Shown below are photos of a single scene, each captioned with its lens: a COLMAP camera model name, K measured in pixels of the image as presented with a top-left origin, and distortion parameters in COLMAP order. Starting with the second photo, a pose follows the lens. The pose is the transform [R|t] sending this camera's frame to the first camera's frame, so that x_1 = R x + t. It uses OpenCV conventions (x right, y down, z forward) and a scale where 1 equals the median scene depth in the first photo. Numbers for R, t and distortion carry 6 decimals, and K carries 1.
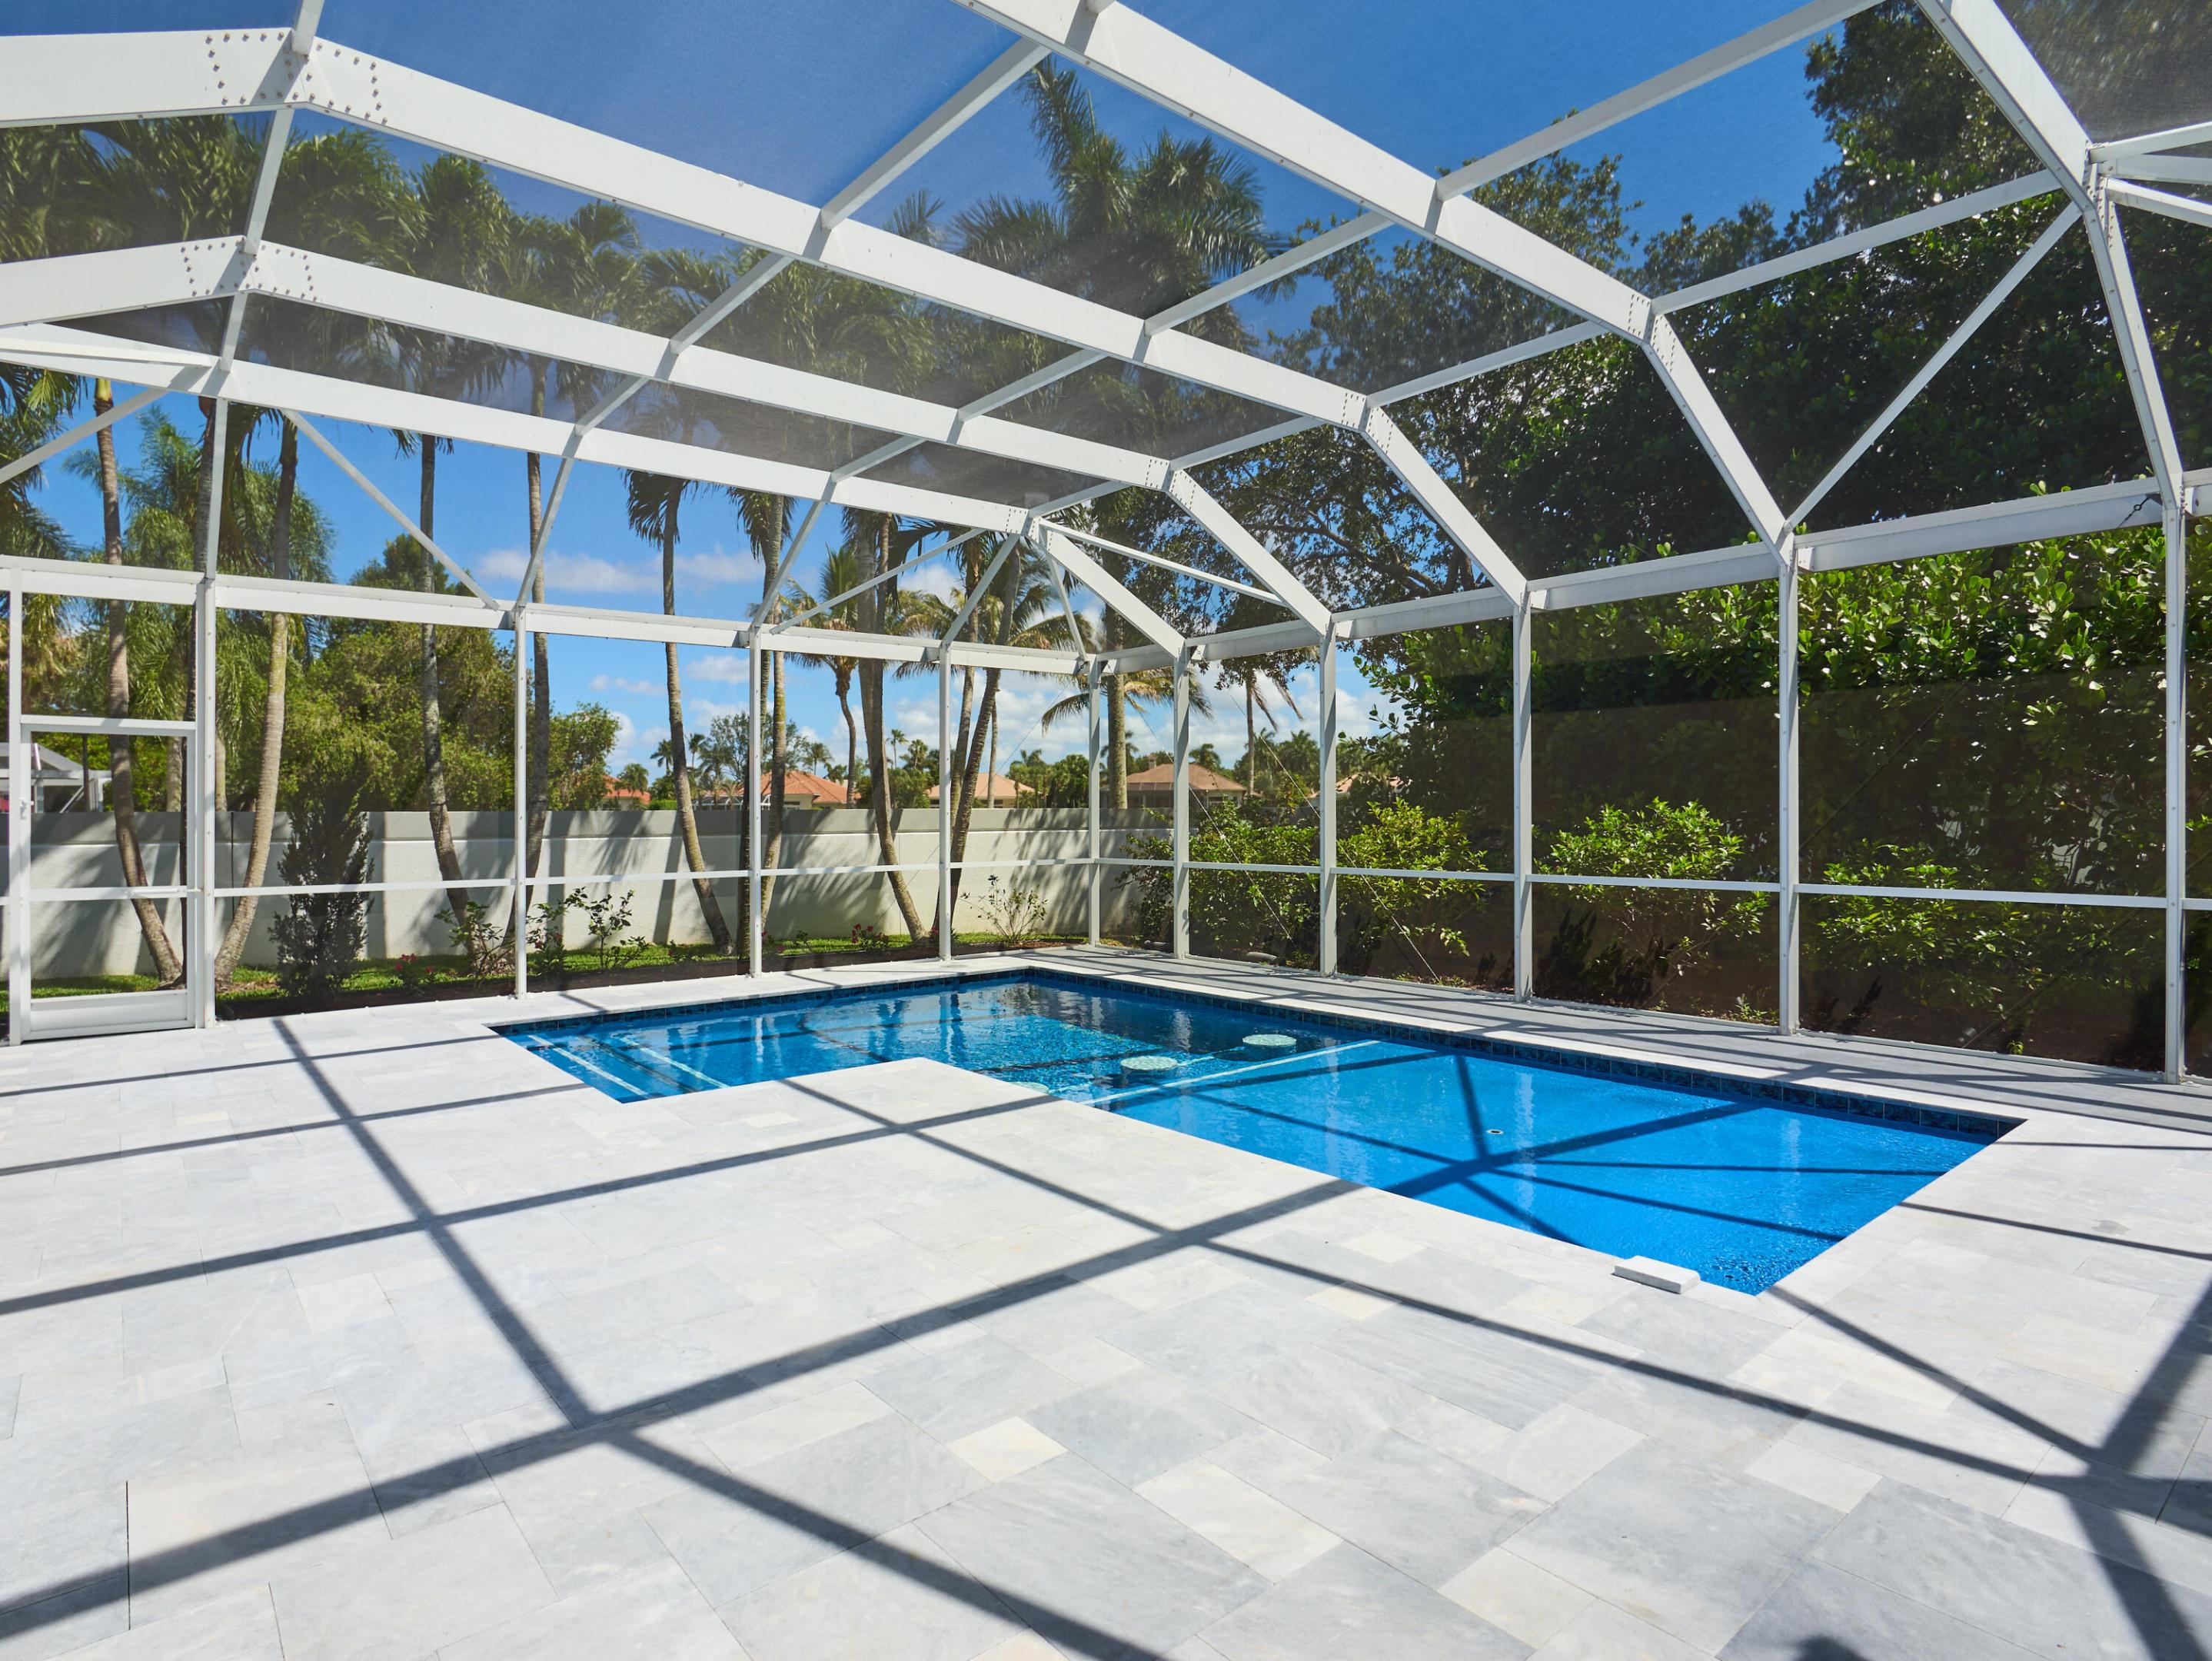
lens RADIAL K [[1189.1, 0, 1106.0], [0, 1189.1, 821.8], [0, 0, 1]] dist [-0.012719, 0.001444]
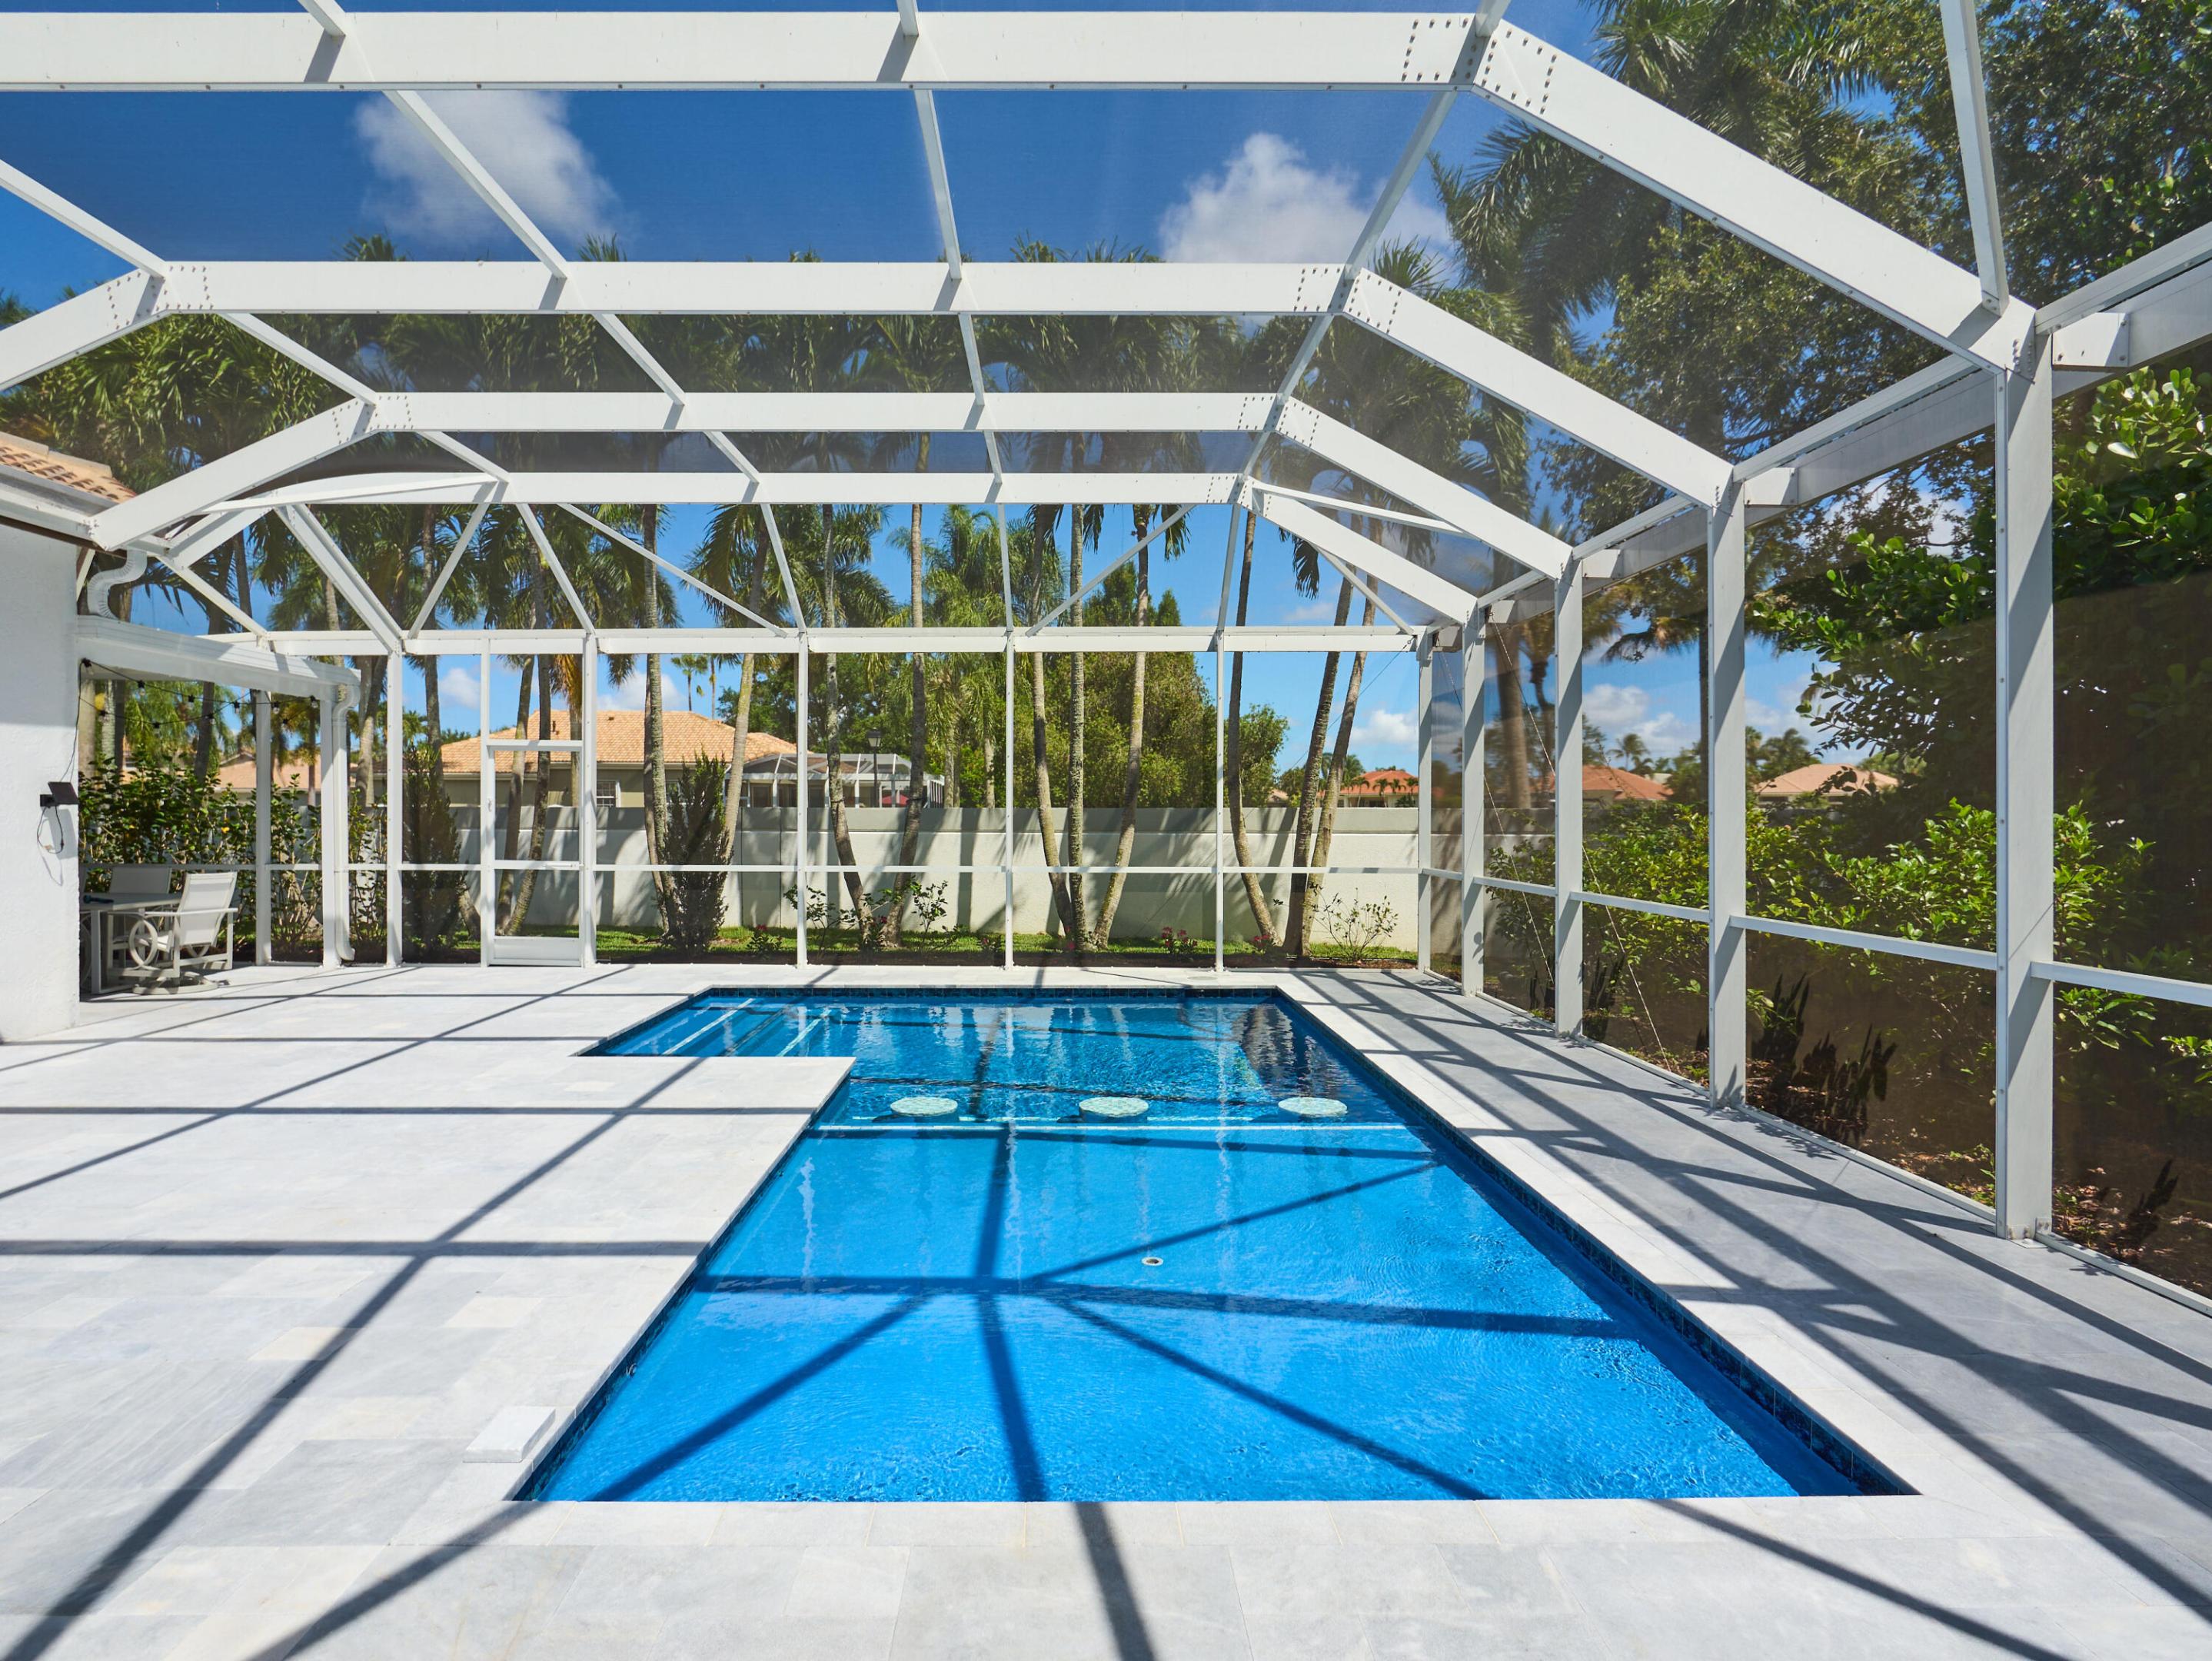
lens RADIAL K [[1201.3, 0, 1039.8], [0, 1201.3, 846.3], [0, 0, 1]] dist [-0.036407, 0.019353]
pose [[0.774577, 0.026877, -0.631908, 0.706165], [-0.011907, 0.999539, 0.027917, -0.011727], [0.632368, -0.014100, 0.774540, 0.371061]]
